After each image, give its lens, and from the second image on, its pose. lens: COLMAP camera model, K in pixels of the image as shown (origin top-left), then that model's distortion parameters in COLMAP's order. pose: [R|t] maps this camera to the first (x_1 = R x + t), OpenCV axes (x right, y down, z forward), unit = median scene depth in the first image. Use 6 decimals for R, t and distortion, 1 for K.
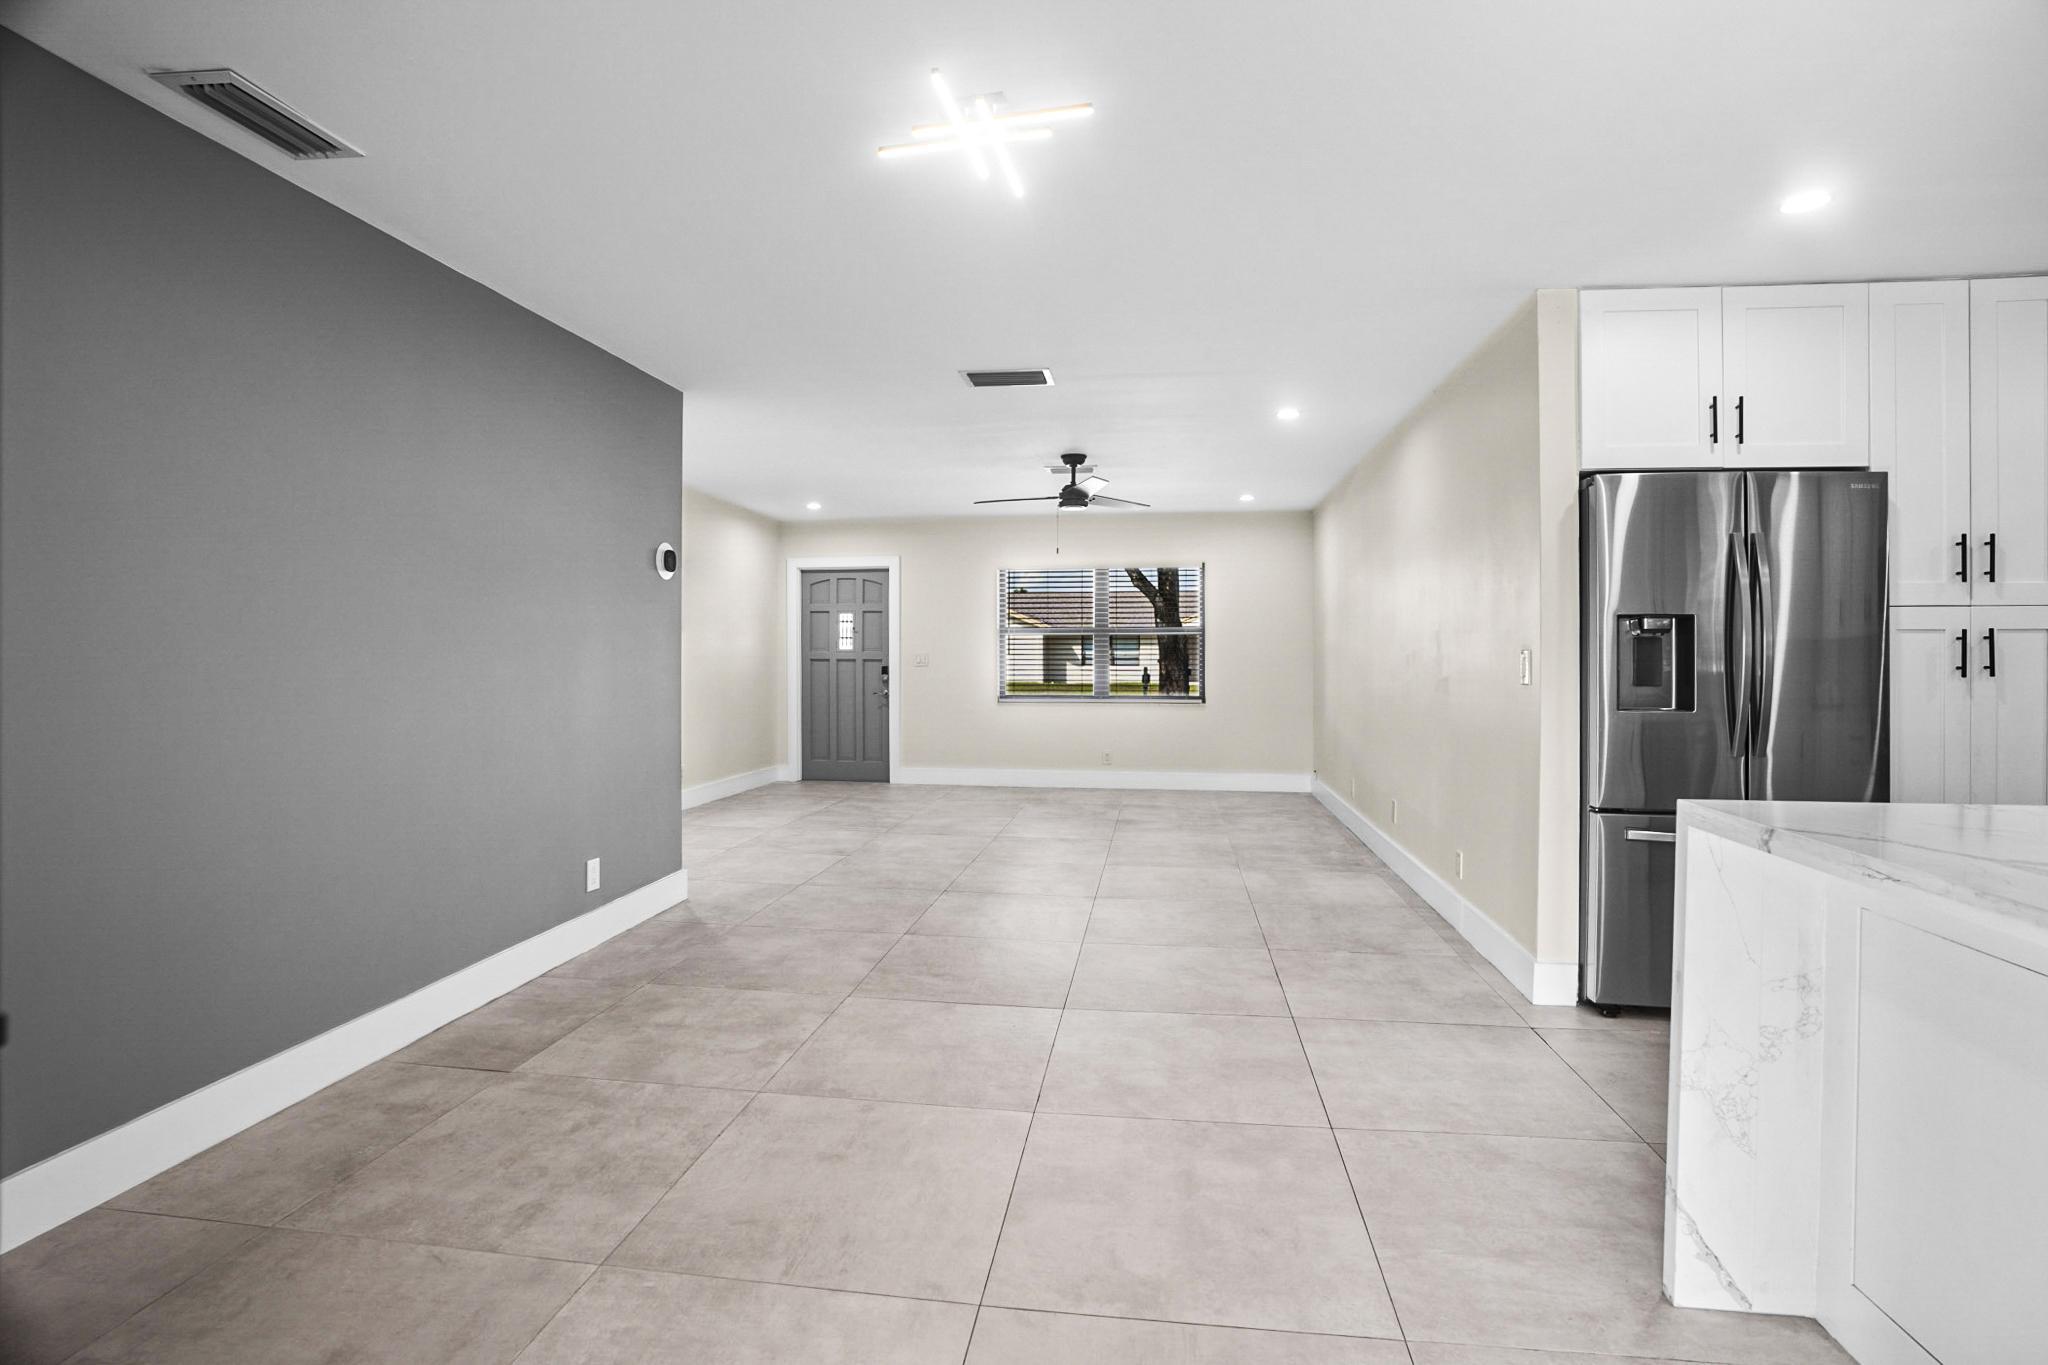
lens RADIAL K [[984.9, 0, 1022.1], [0, 984.9, 674.1], [0, 0, 1]] dist [-0.013881, 0.000706]
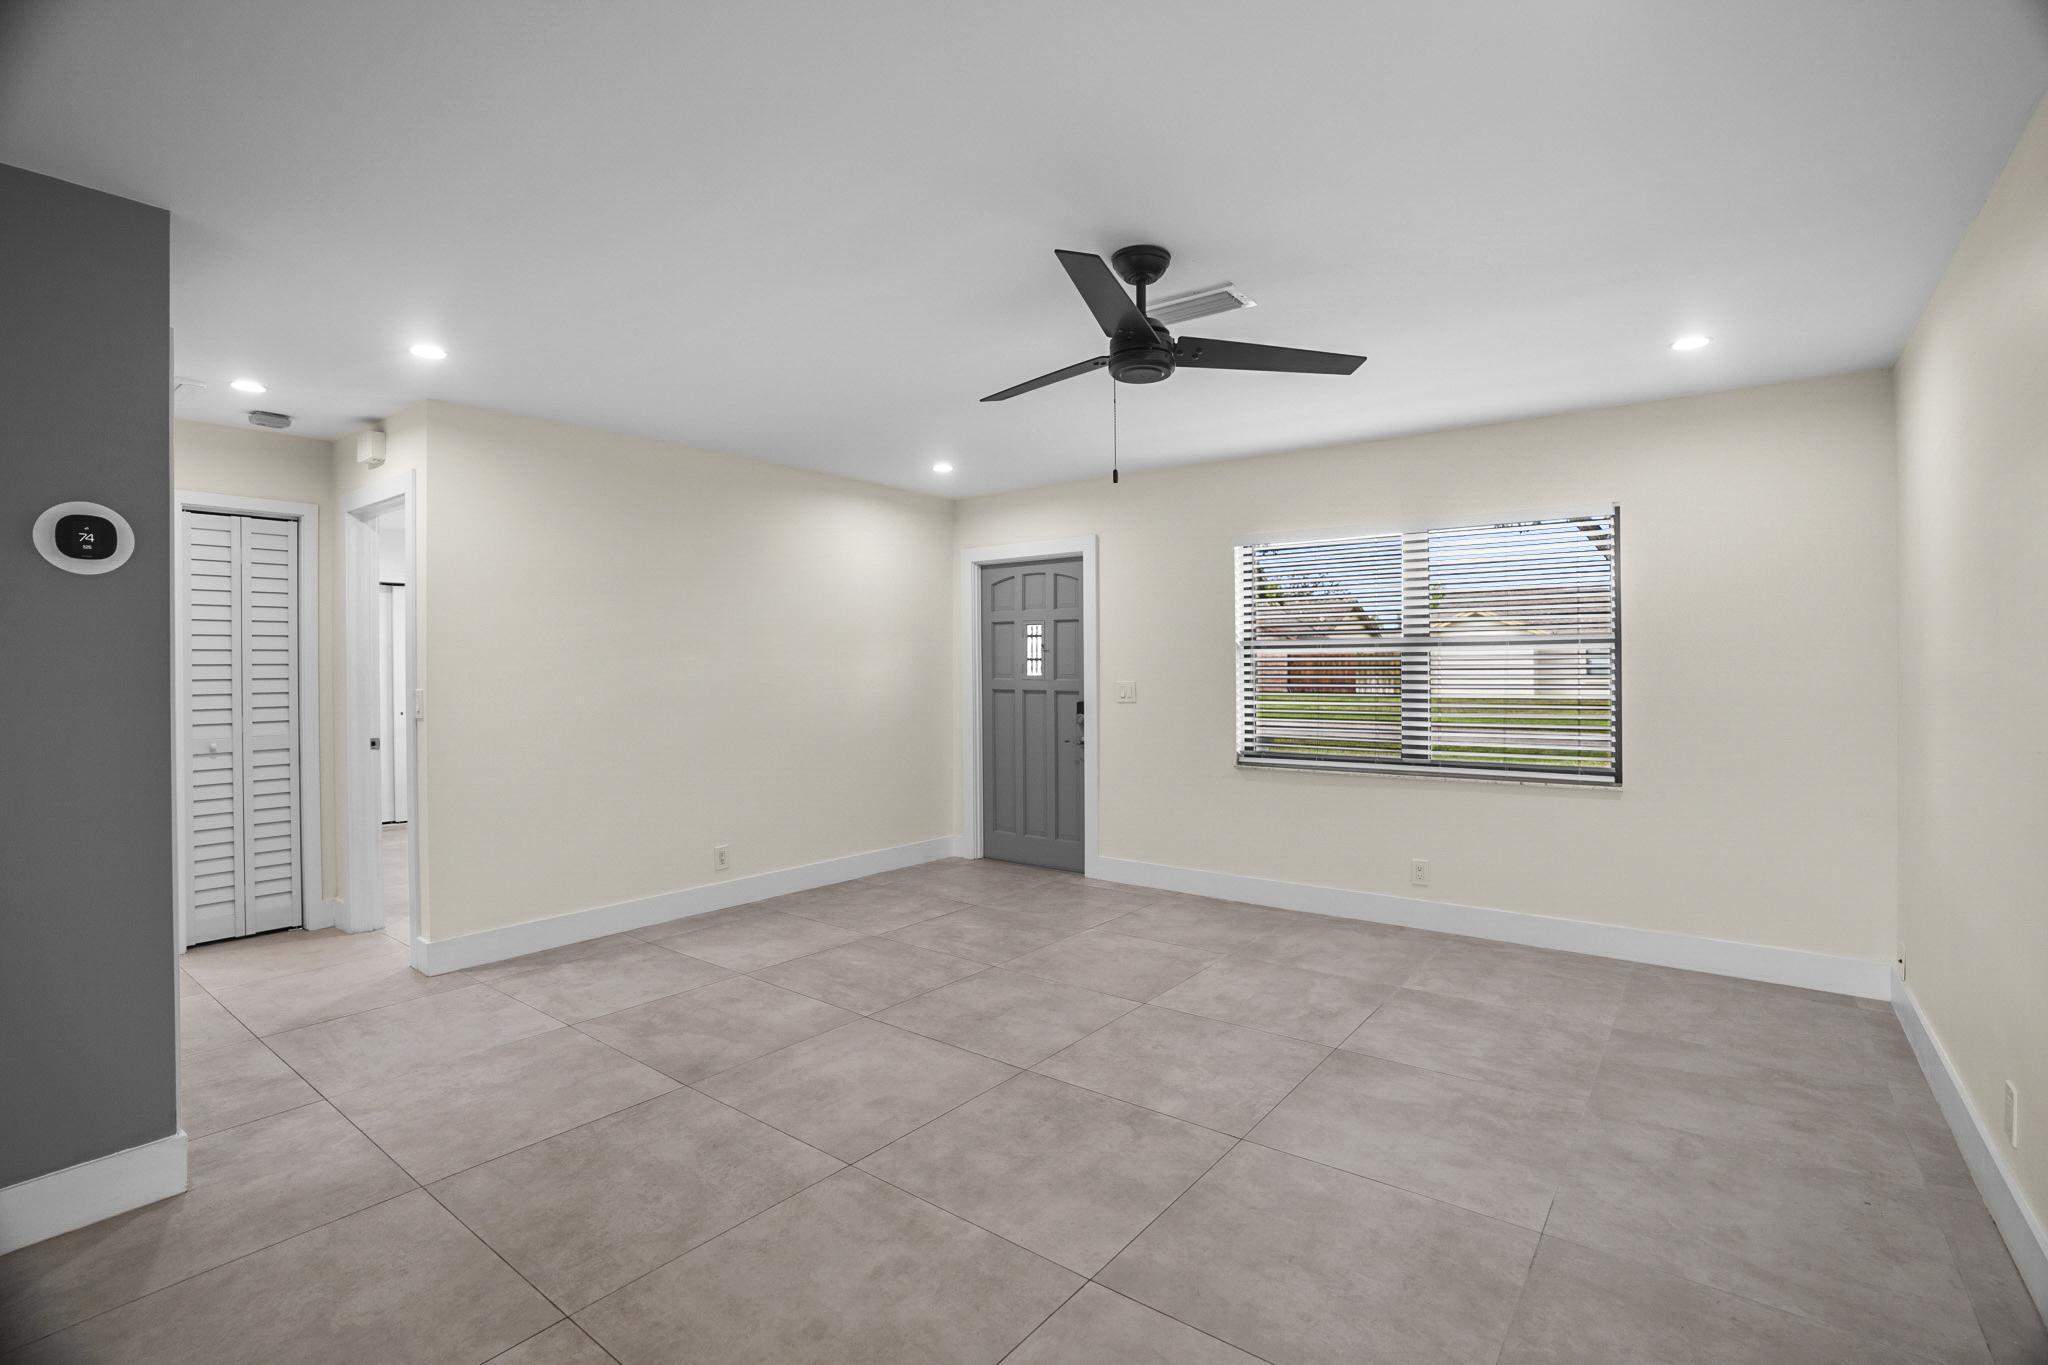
lens RADIAL K [[984.9, 0, 1026.2], [0, 984.9, 676.6], [0, 0, 1]] dist [-0.013881, 0.000706]
pose [[0.880377, -0.000855, -0.474274, 0.144997], [-0.004265, 0.999944, -0.009719, -0.018079], [0.474256, 0.010579, 0.880324, 0.389139]]
